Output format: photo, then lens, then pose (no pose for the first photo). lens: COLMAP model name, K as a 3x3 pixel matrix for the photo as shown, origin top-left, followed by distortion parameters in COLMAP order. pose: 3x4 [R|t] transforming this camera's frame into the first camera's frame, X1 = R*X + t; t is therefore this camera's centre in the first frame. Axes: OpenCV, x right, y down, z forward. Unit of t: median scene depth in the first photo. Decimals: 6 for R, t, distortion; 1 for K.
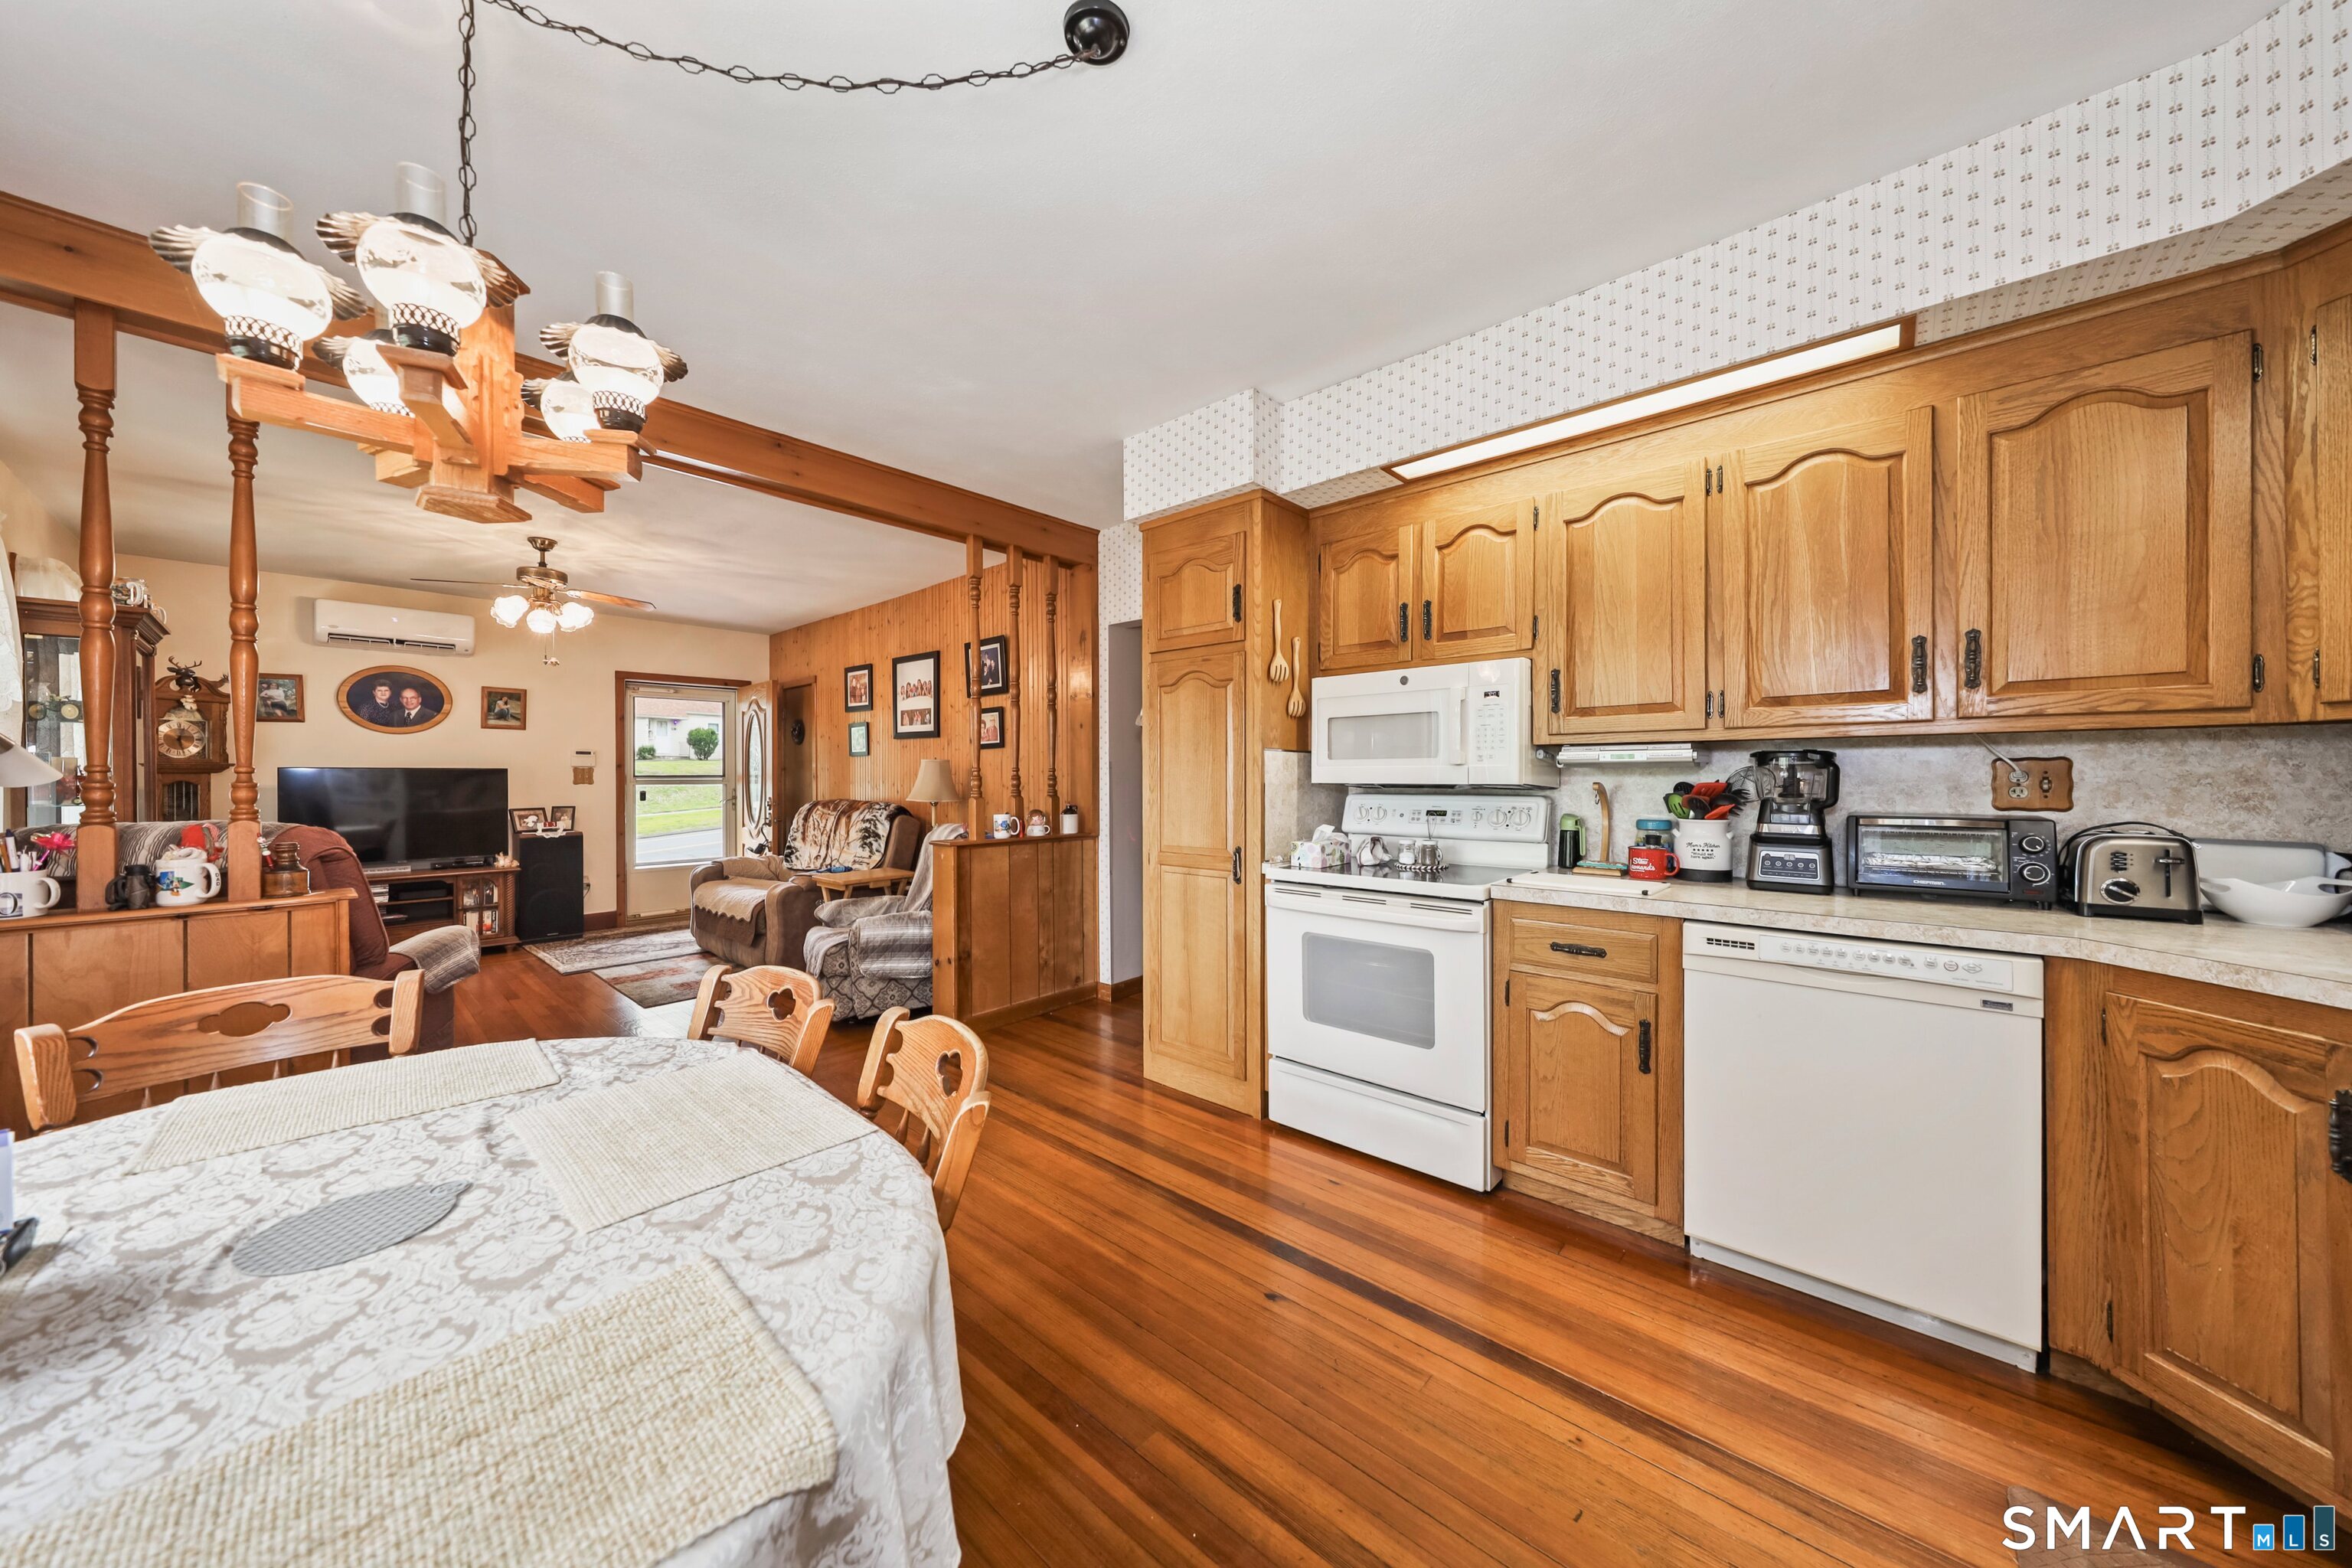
lens RADIAL K [[782.8, 0, 1161.9], [0, 782.8, 781.5], [0, 0, 1]] dist [0.000476, -0.000064]
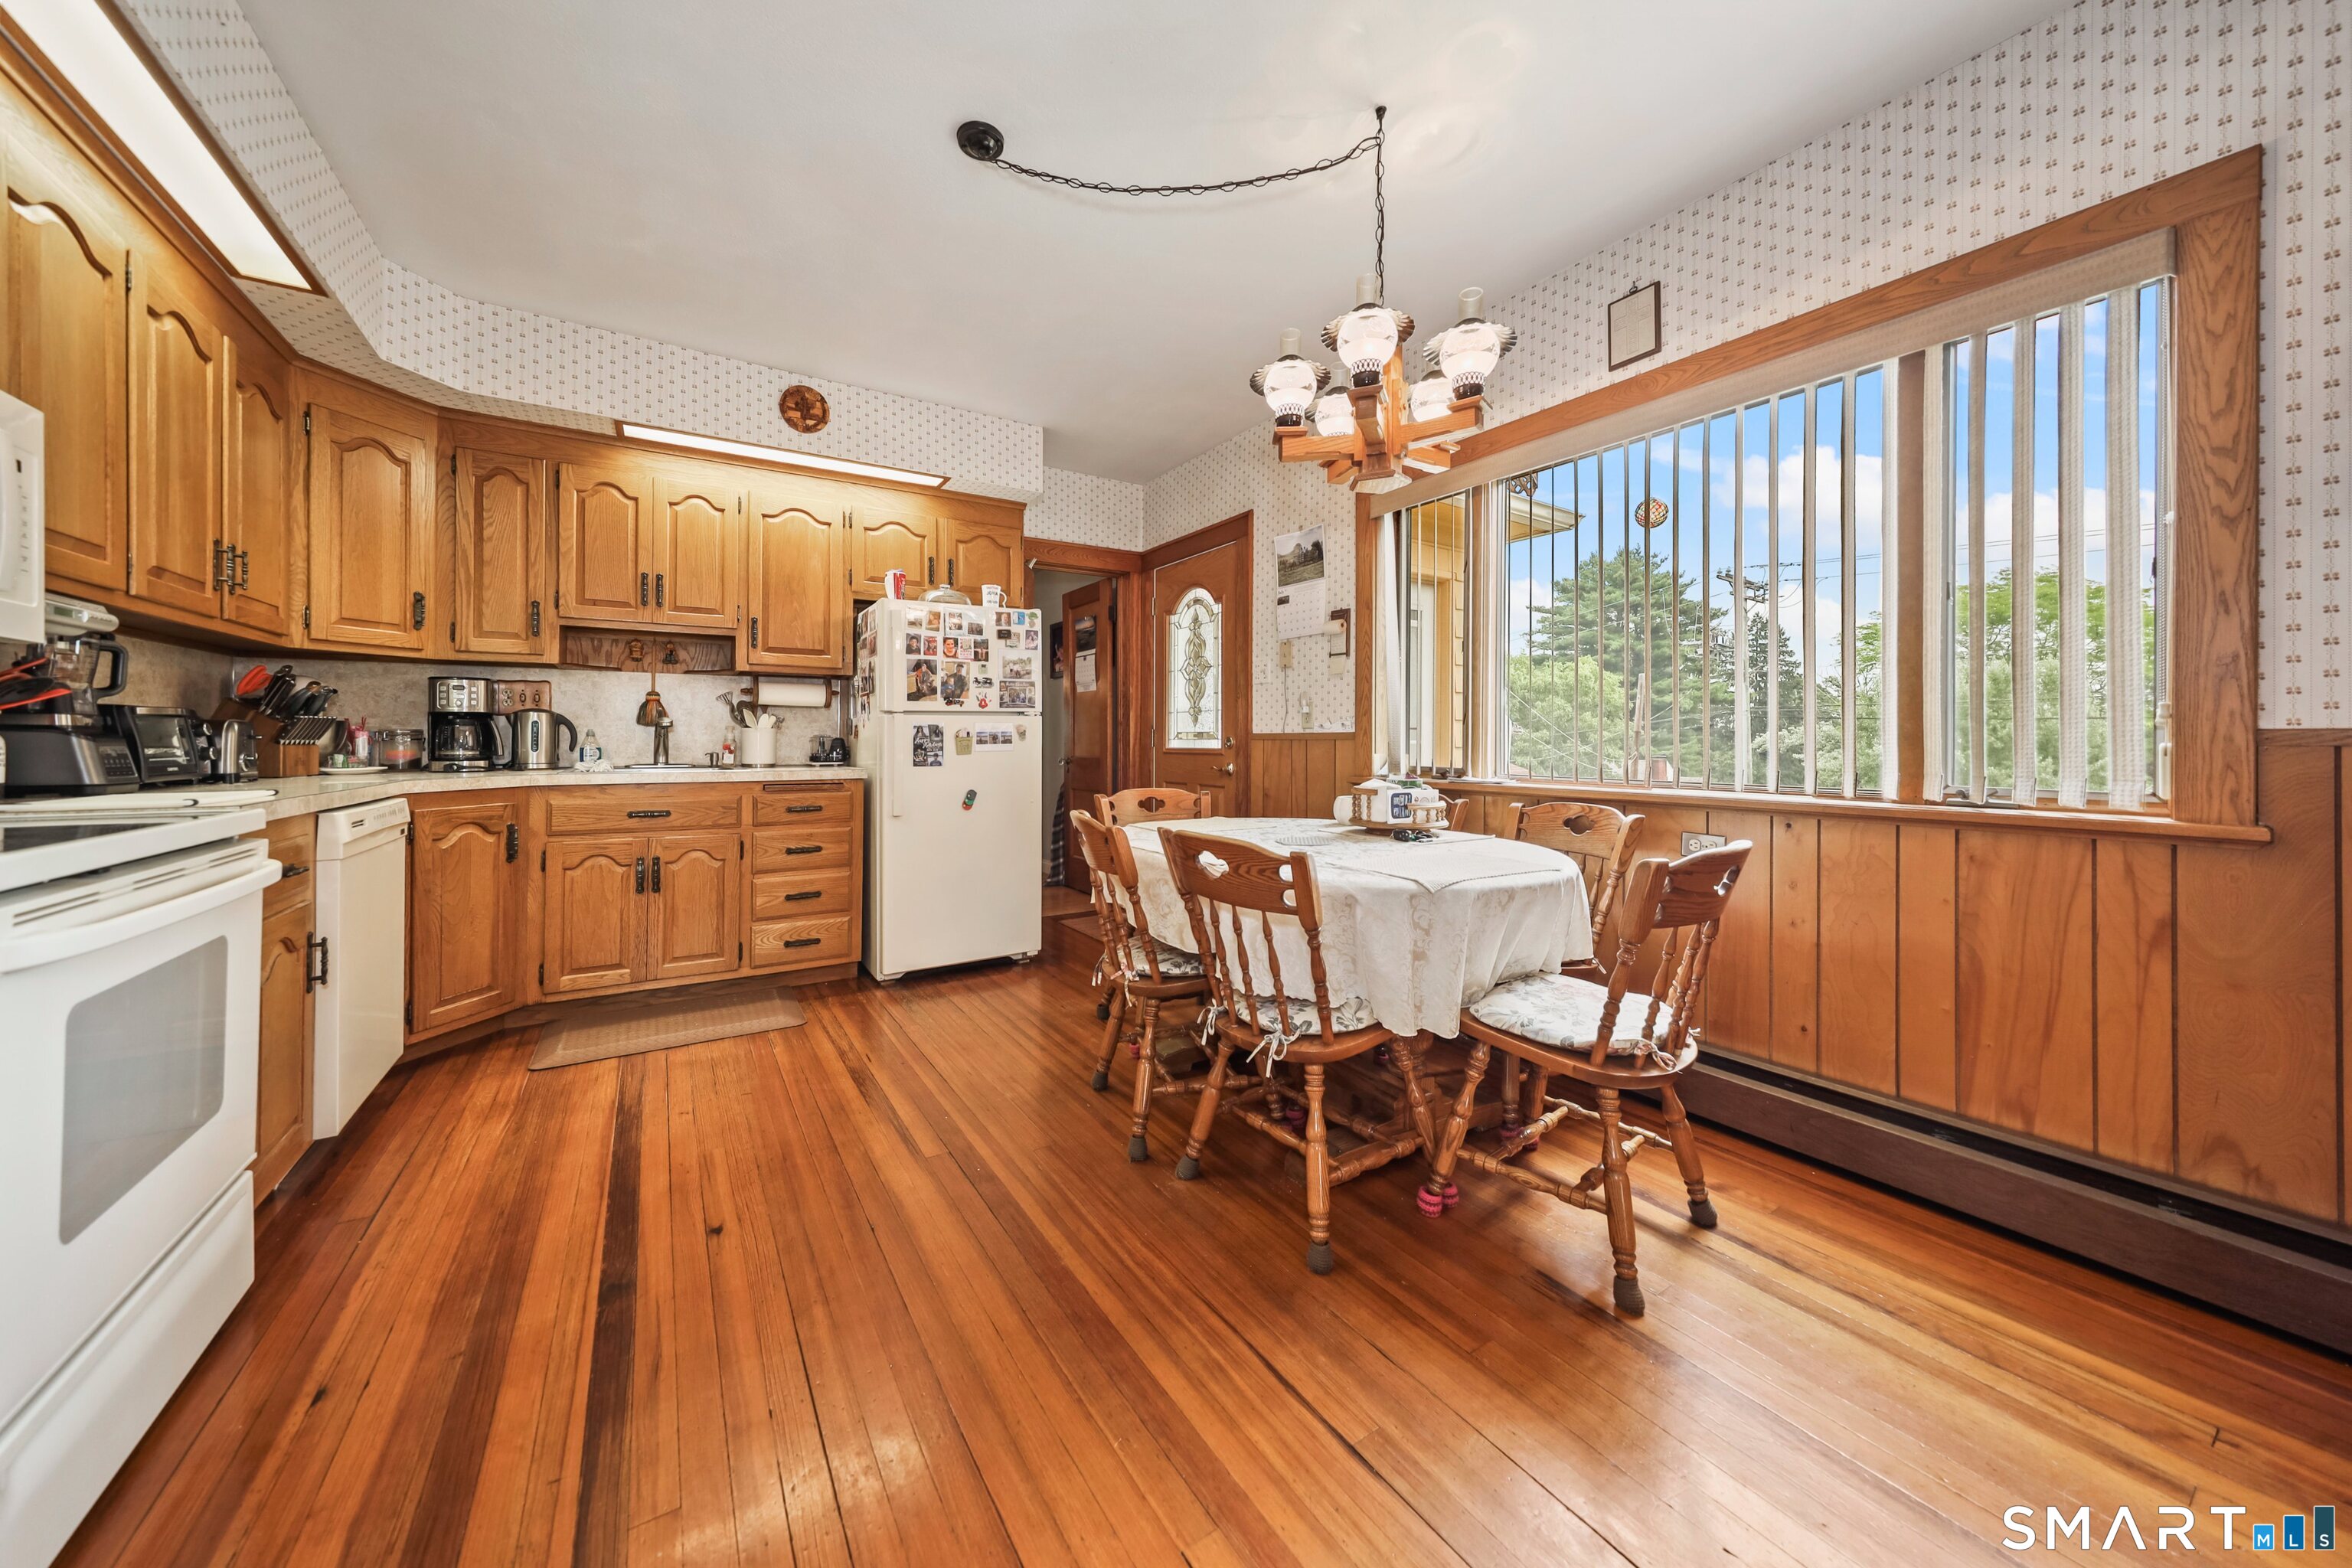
lens RADIAL K [[796.3, 0, 1170.3], [0, 796.3, 744.3], [0, 0, 1]] dist [0.000871, 0.000325]
pose [[-0.966532, 0.001330, 0.256544, -0.208887], [0.004261, 0.999932, 0.010868, 0.033047], [-0.256512, 0.011597, -0.966471, 0.615759]]
